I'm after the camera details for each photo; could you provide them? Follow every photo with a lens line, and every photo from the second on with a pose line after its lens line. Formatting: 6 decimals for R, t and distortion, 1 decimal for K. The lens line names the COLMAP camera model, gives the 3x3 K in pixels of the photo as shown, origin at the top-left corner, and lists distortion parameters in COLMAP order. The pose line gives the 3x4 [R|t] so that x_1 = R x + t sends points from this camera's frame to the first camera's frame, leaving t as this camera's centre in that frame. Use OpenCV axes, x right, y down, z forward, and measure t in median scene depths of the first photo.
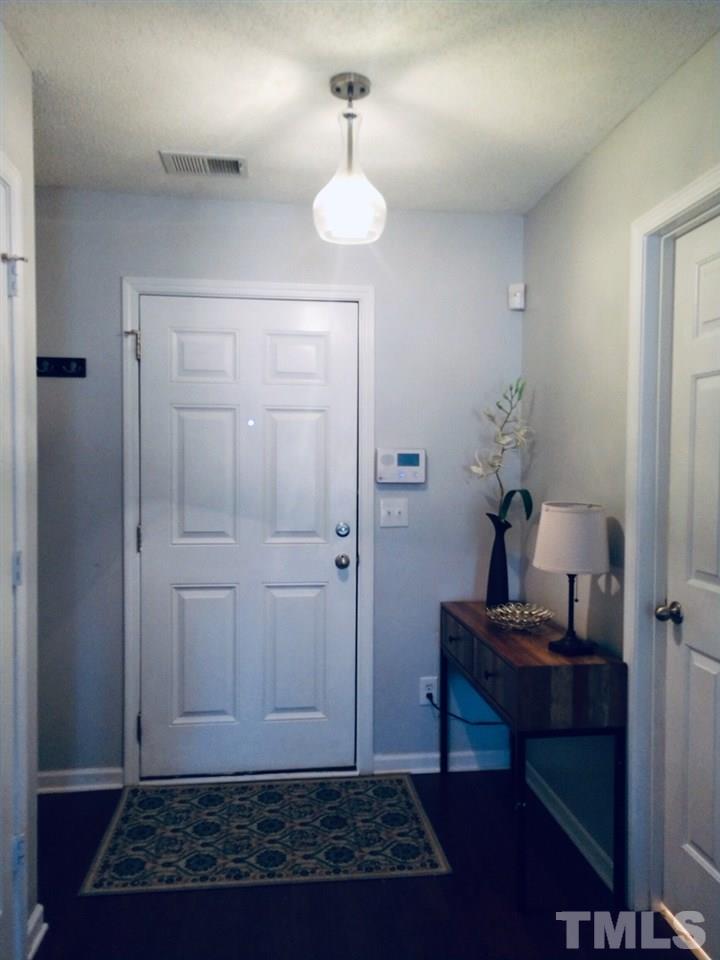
lens RADIAL K [[725.6, 0, 359.9], [0, 725.6, 479.9], [0, 0, 1]] dist [0.023890, 0.004276]
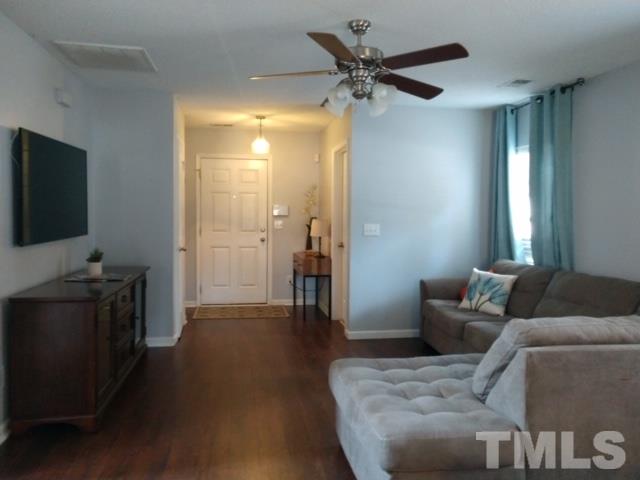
lens RADIAL K [[483.8, 0, 319.0], [0, 483.8, 240.2], [0, 0, 1]] dist [0.023890, 0.004276]
pose [[0.998668, -0.001430, 0.051574, 0.118104], [-0.000247, 0.999472, 0.032496, 0.045823], [-0.051594, -0.032465, 0.998140, -1.202011]]
